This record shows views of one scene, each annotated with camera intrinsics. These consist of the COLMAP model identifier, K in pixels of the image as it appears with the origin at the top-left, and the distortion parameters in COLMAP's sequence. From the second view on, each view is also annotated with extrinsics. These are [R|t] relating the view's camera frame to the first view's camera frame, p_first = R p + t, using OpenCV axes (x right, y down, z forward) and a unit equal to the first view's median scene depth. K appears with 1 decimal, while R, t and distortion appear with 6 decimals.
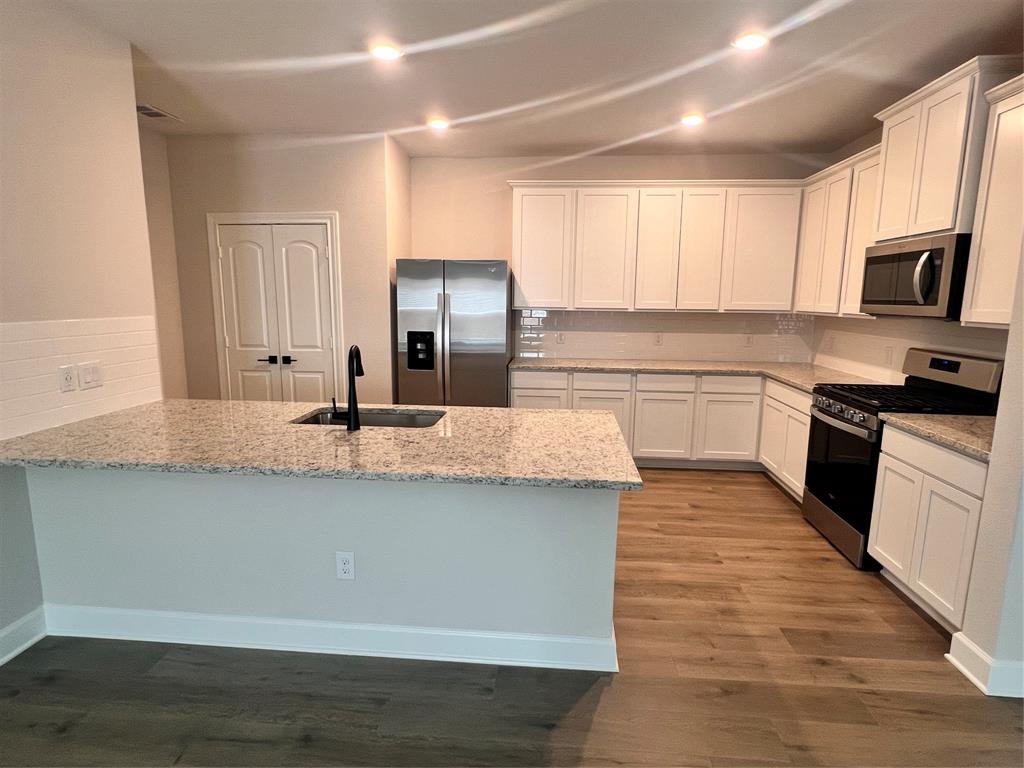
lens RADIAL K [[550.9, 0, 516.2], [0, 550.9, 385.5], [0, 0, 1]] dist [-0.005069, -0.000036]
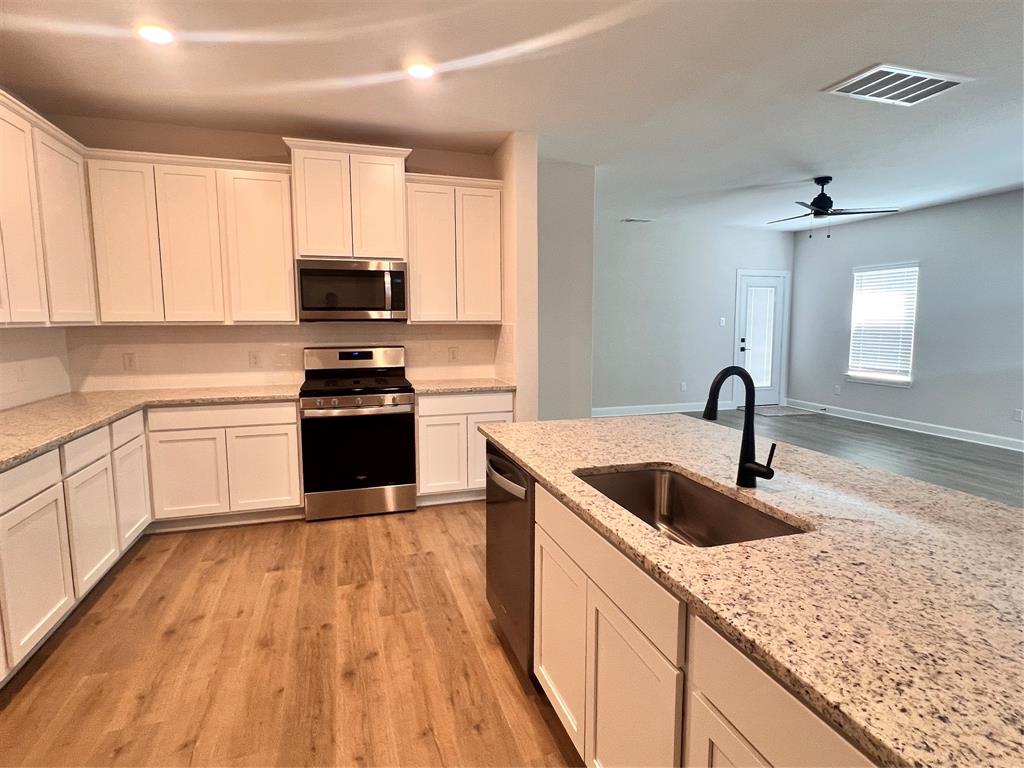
lens RADIAL K [[550.9, 0, 516.7], [0, 550.9, 379.8], [0, 0, 1]] dist [-0.005069, -0.000036]
pose [[-0.387057, -0.111230, 0.915322, -0.433678], [0.147544, 0.972434, 0.180562, -0.116650], [-0.910175, 0.204938, -0.359976, 0.804493]]
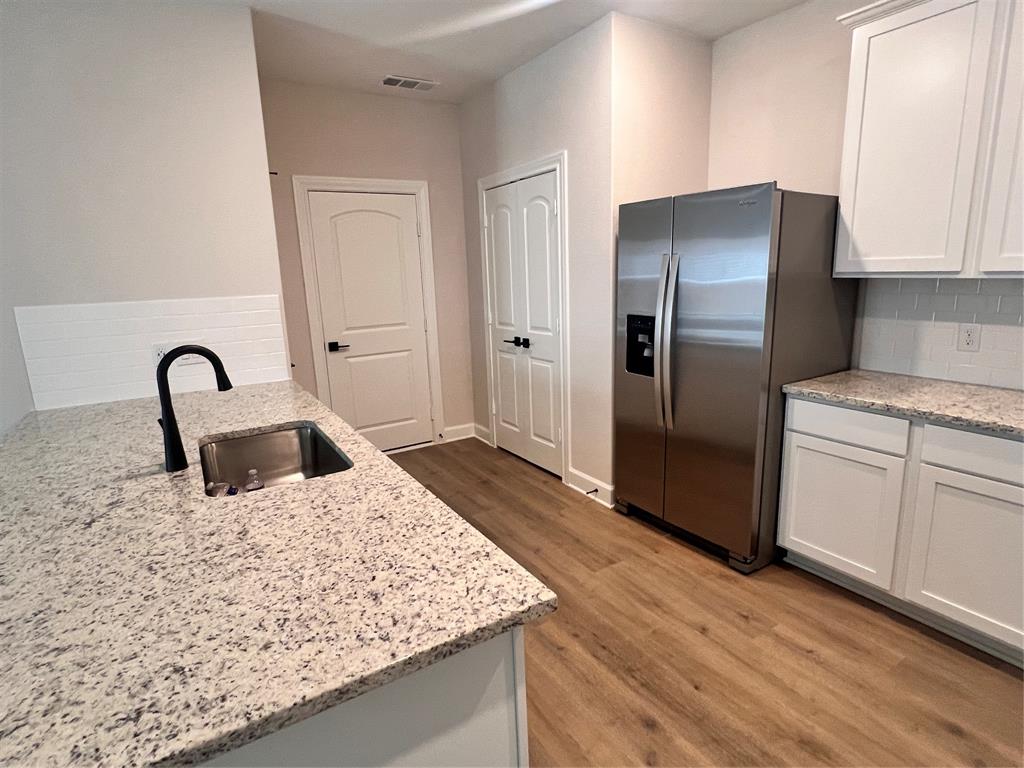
lens RADIAL K [[550.9, 0, 515.8], [0, 550.9, 379.4], [0, 0, 1]] dist [-0.005069, -0.000036]
pose [[0.596757, 0.129246, -0.791945, 0.259918], [-0.090988, 0.991477, 0.093247, -0.071359], [0.797247, 0.016411, 0.603431, 0.499954]]
